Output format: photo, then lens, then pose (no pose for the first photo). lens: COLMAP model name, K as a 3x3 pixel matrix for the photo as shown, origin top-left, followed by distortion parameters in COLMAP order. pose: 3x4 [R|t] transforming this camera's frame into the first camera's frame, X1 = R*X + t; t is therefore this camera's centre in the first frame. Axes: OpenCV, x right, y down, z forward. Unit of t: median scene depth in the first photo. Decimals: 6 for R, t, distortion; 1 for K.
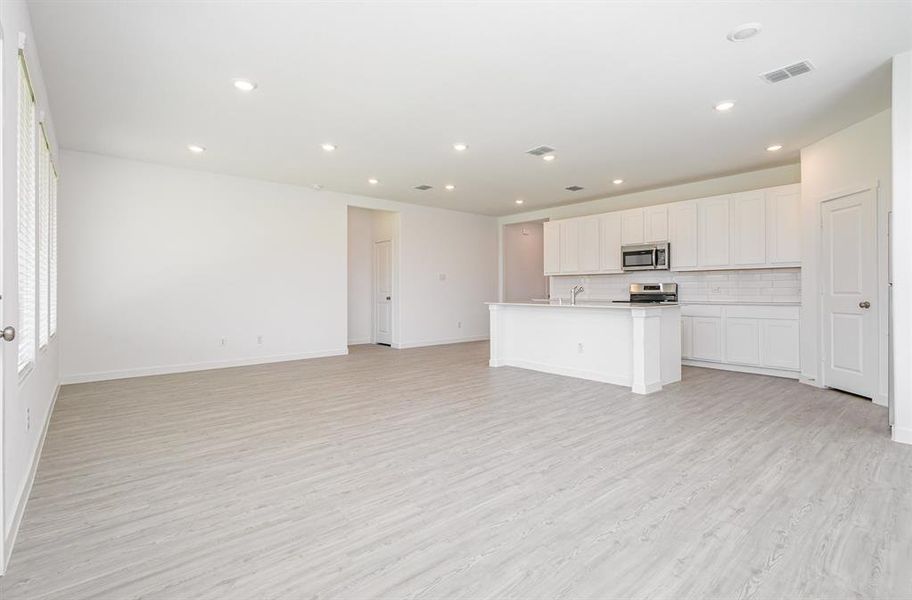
lens RADIAL K [[427.5, 0, 456.5], [0, 427.5, 286.4], [0, 0, 1]] dist [0.009877, -0.002393]
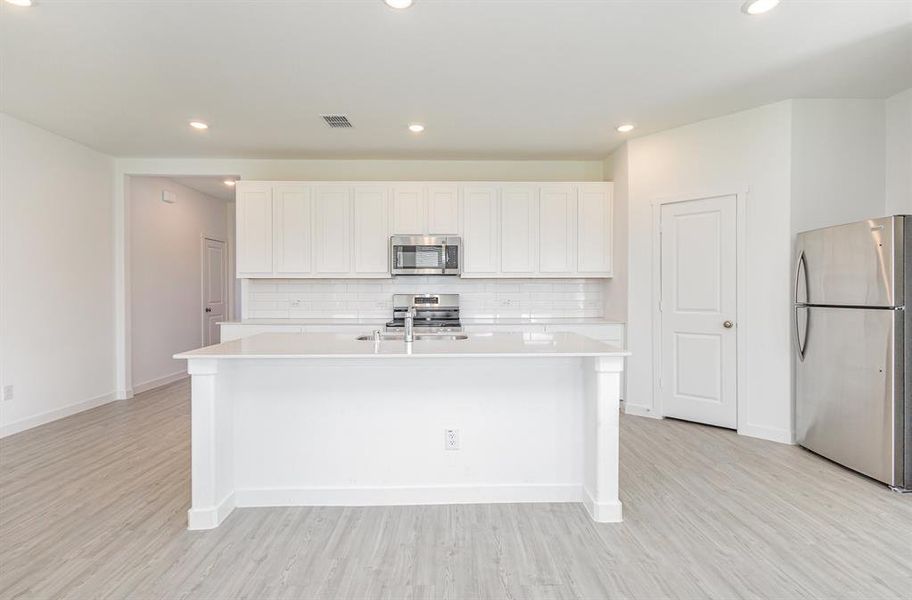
lens RADIAL K [[427.5, 0, 454.9], [0, 427.5, 291.0], [0, 0, 1]] dist [0.009877, -0.002393]
pose [[0.631193, -0.001431, 0.775624, -0.058843], [-0.006644, 0.999952, 0.007252, -0.018141], [-0.775597, -0.009730, 0.631153, 0.550919]]
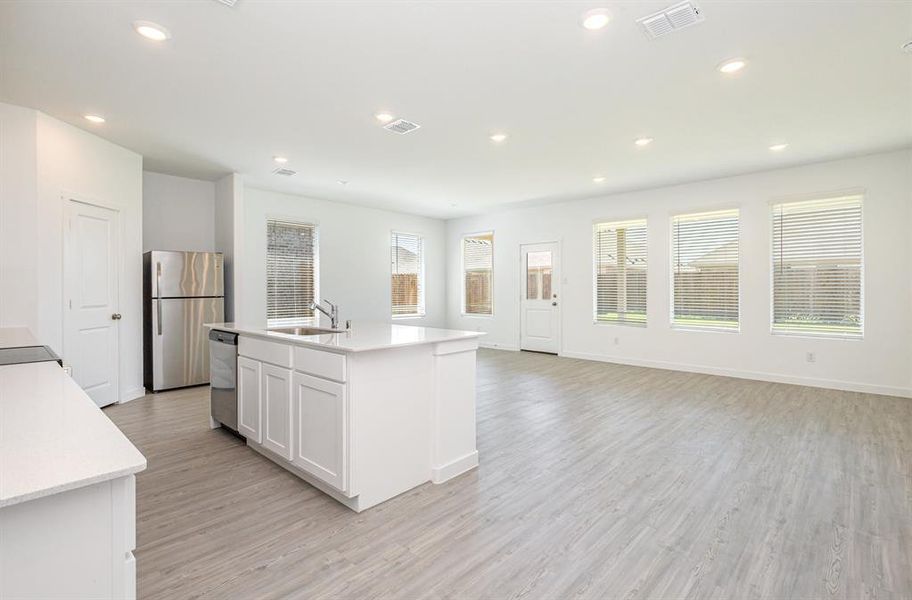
lens RADIAL K [[427.5, 0, 456.6], [0, 427.5, 289.0], [0, 0, 1]] dist [0.009877, -0.002393]
pose [[-0.993111, 0.007596, -0.116934, 0.142775], [0.008342, 0.999948, -0.005892, -0.008640], [0.116883, -0.006827, -0.993122, 1.364097]]
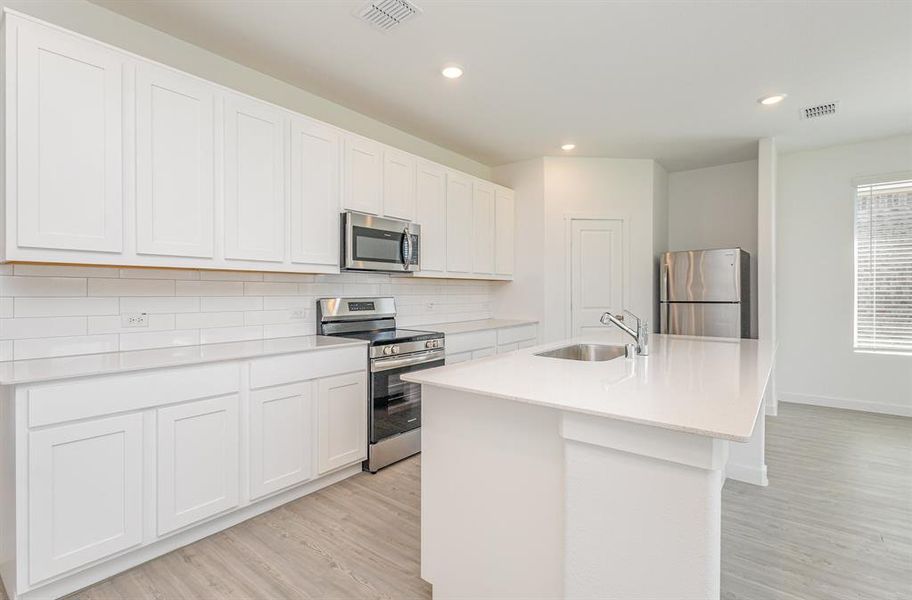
lens RADIAL K [[427.5, 0, 454.5], [0, 427.5, 294.2], [0, 0, 1]] dist [0.009877, -0.002393]
pose [[-0.200572, -0.003304, 0.979673, -0.062469], [-0.007190, 0.999972, 0.001901, -0.013085], [-0.979653, -0.006662, -0.200591, 1.046872]]
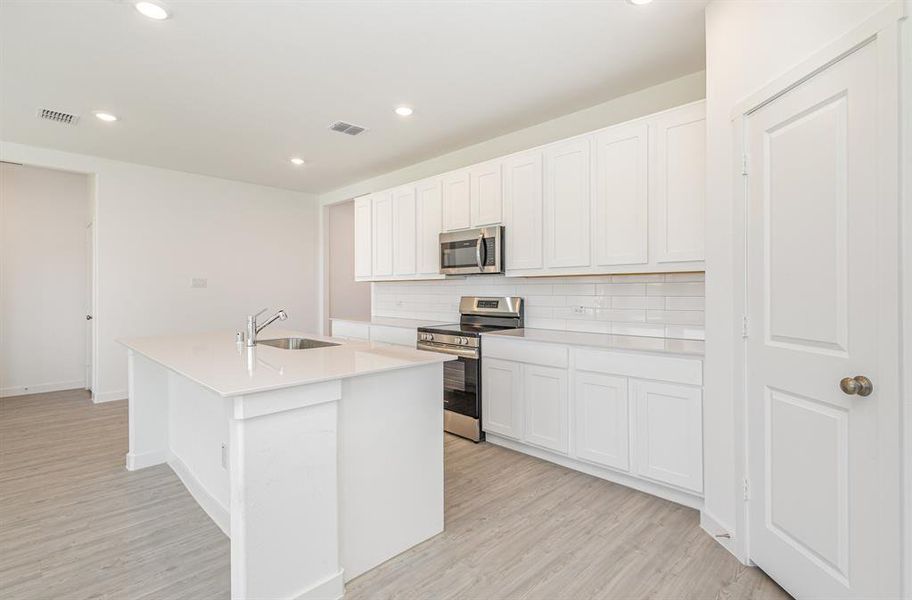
lens RADIAL K [[427.5, 0, 456.7], [0, 427.5, 295.3], [0, 0, 1]] dist [0.009877, -0.002393]
pose [[0.996157, 0.001013, 0.087574, 0.380798], [-0.002716, 0.999809, 0.019331, -0.021271], [-0.087538, -0.019495, 0.995970, 0.434925]]
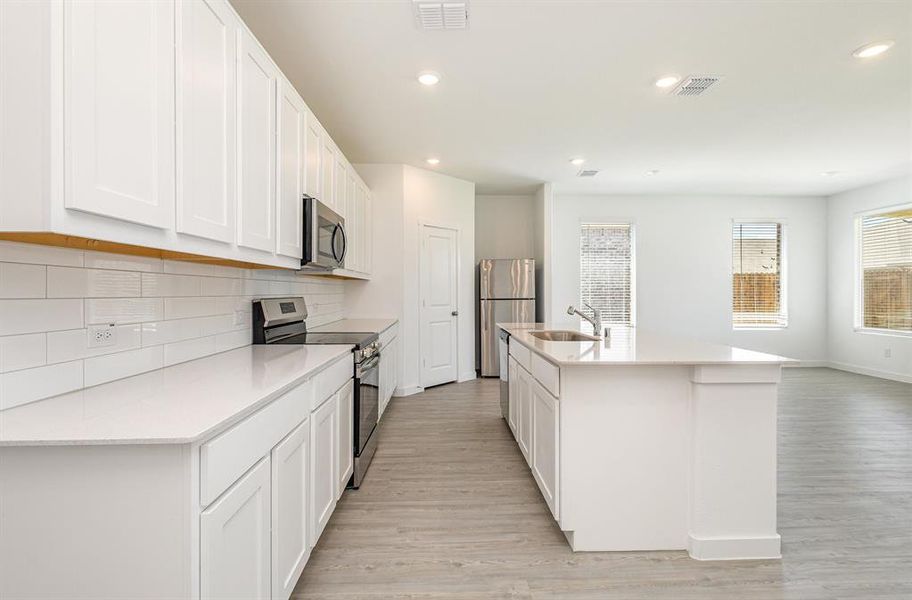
lens RADIAL K [[427.5, 0, 458.6], [0, 427.5, 293.9], [0, 0, 1]] dist [0.009877, -0.002393]
pose [[-0.783704, 0.003515, 0.621125, 0.058720], [0.000772, 0.999989, -0.004685, -0.008676], [-0.621134, -0.003192, -0.783698, 1.294003]]
